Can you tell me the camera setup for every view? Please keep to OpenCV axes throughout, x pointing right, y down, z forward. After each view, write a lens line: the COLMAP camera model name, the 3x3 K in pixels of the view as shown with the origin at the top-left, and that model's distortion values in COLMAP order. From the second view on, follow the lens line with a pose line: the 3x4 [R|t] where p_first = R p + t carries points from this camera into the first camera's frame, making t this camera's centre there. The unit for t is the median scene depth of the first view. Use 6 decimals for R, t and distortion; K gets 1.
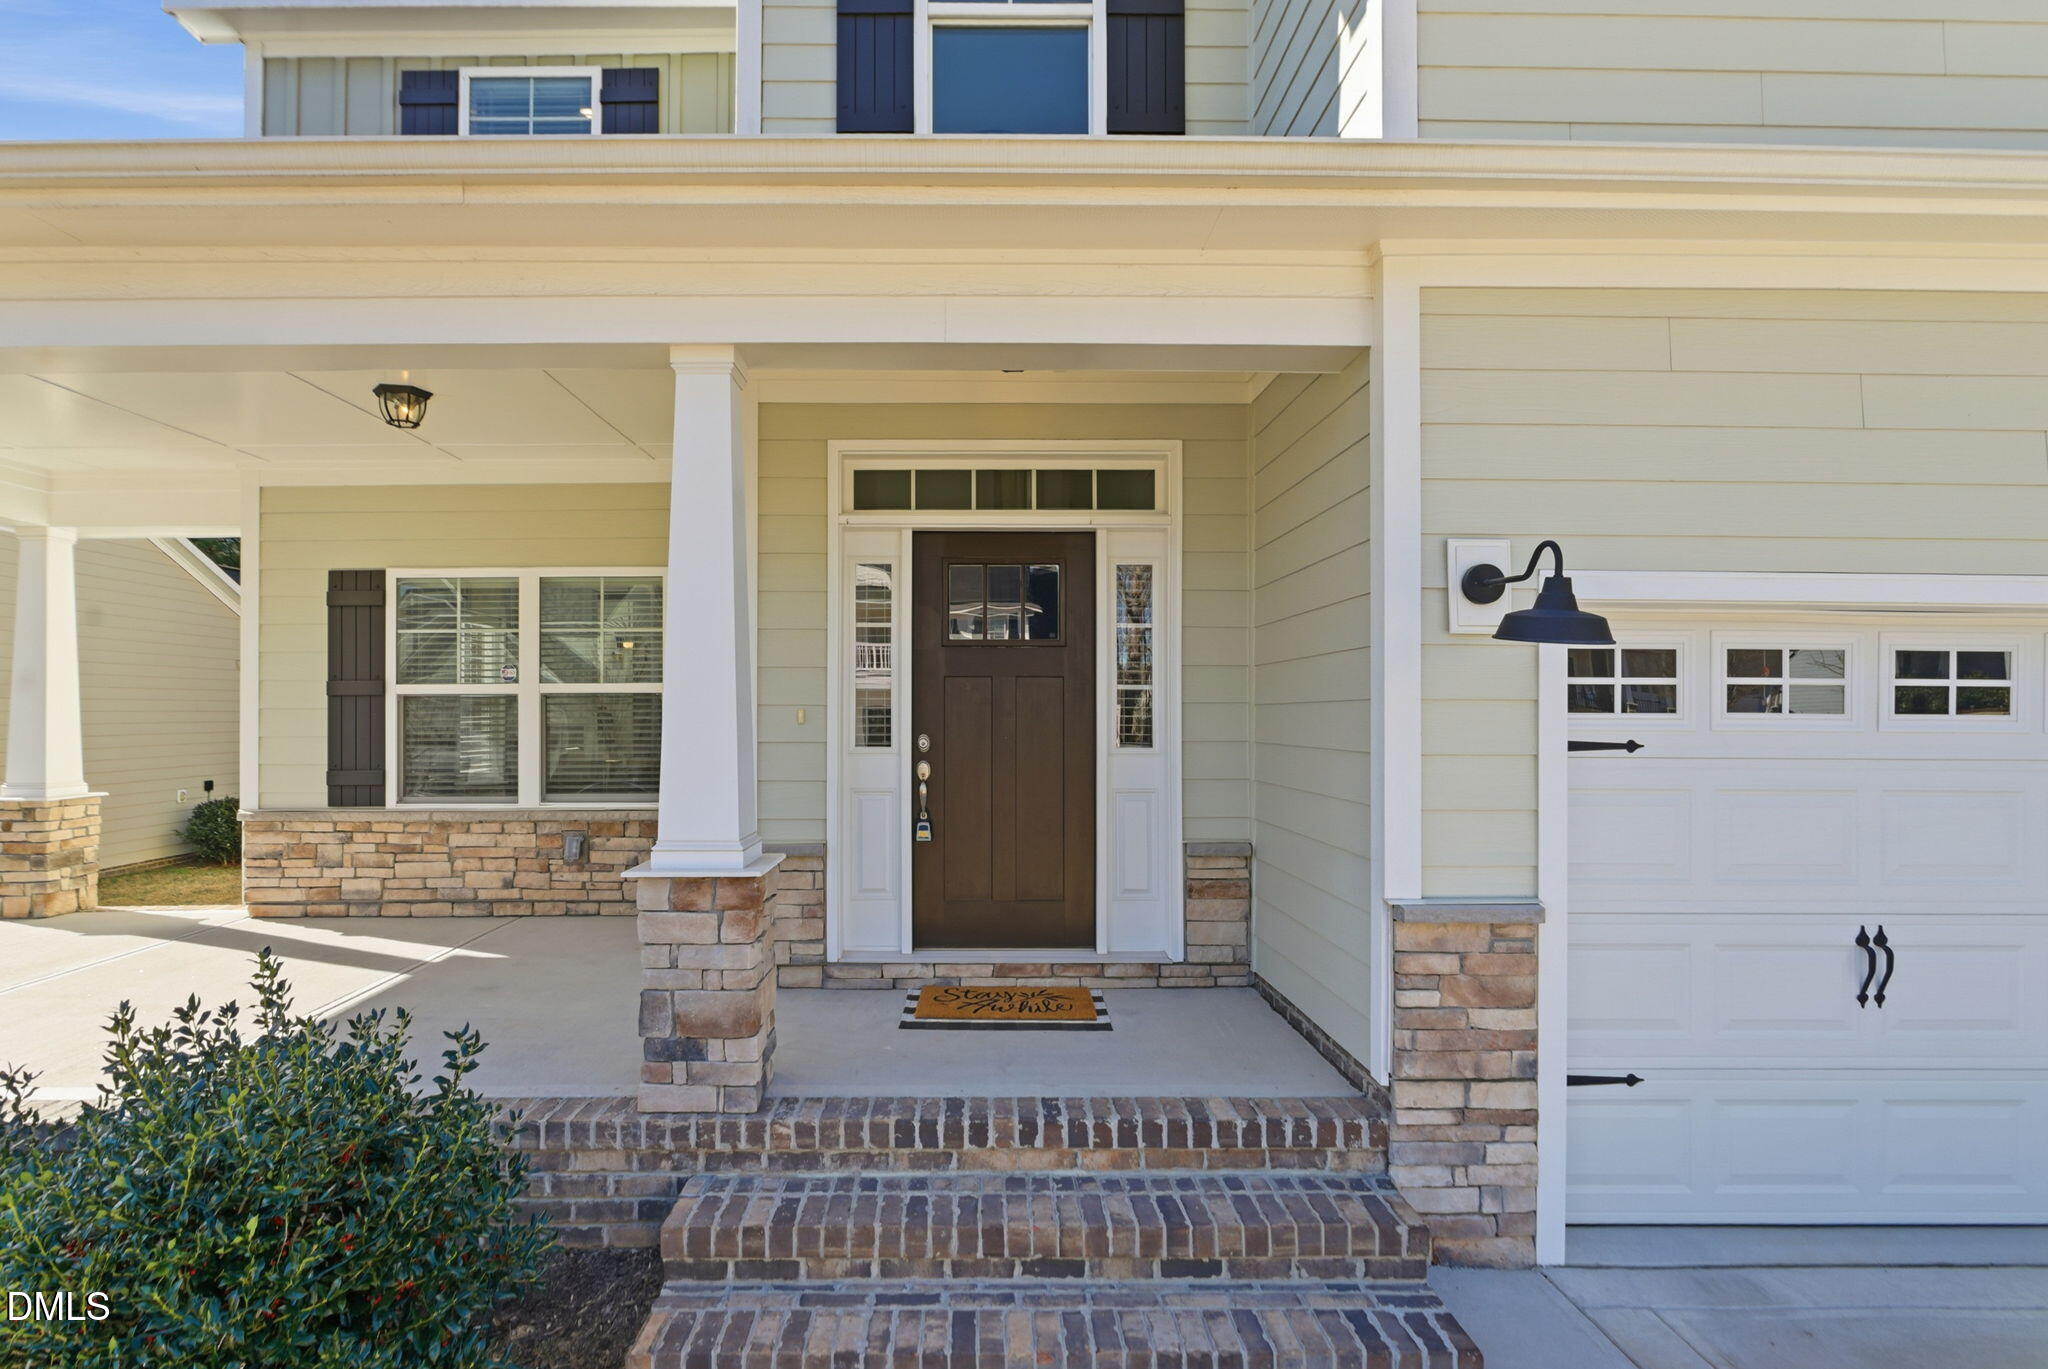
lens RADIAL K [[990.6, 0, 1024.5], [0, 990.6, 661.5], [0, 0, 1]] dist [0.000020, -0.000044]
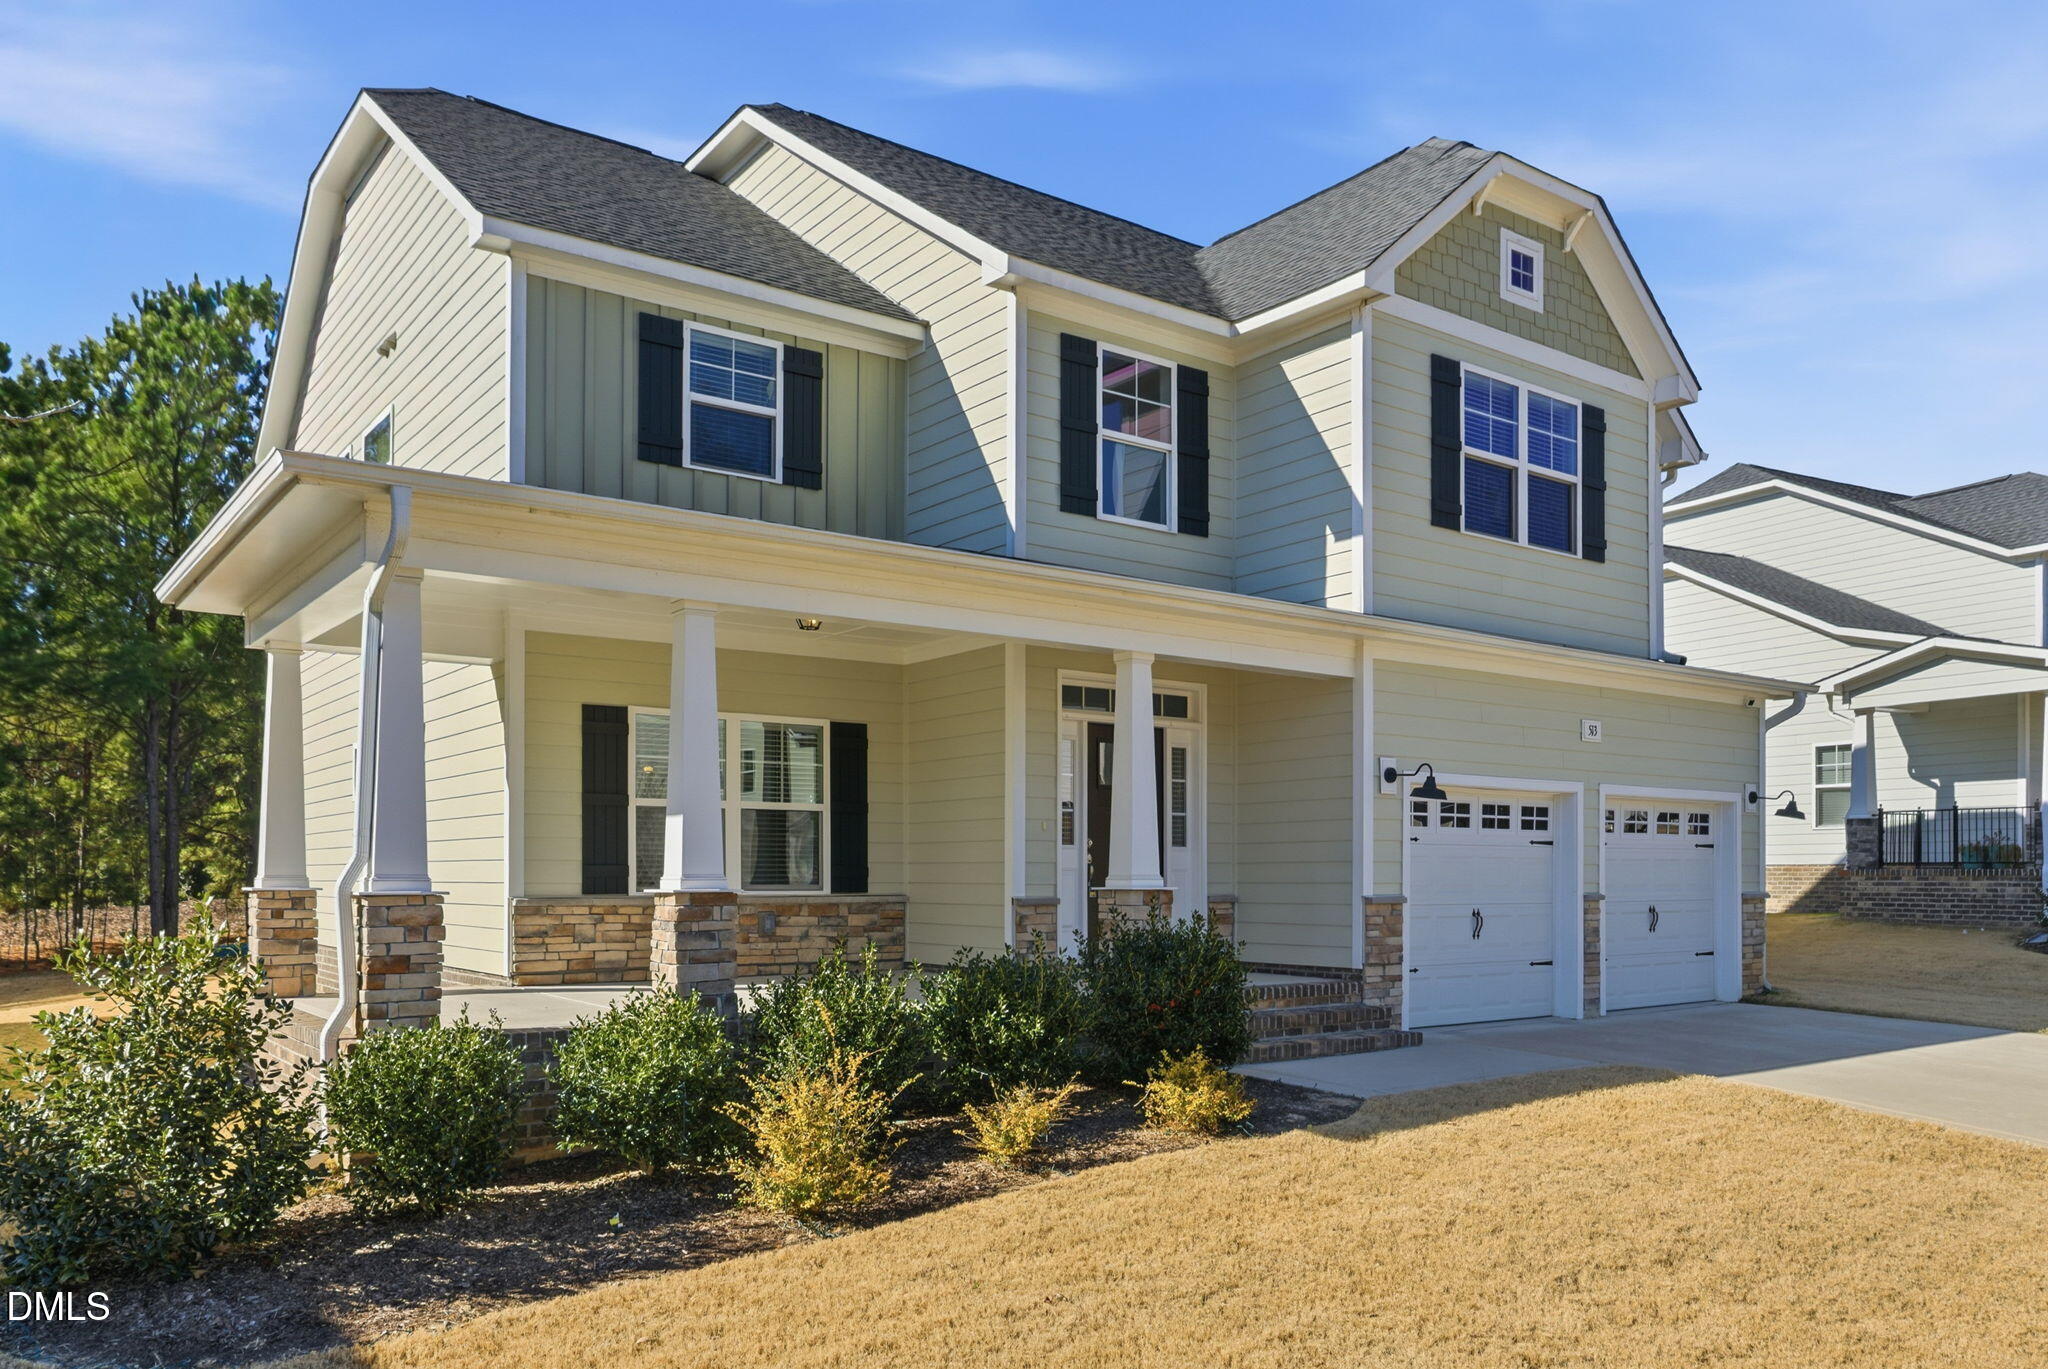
lens RADIAL K [[1520.1, 0, 1023.1], [0, 1520.1, 731.2], [0, 0, 1]] dist [-0.008639, 0.000580]
pose [[0.807242, 0.061457, 0.587012, -1.394495], [-0.031403, 0.997628, -0.061261, 0.042426], [-0.589384, 0.031018, 0.807257, -0.870847]]
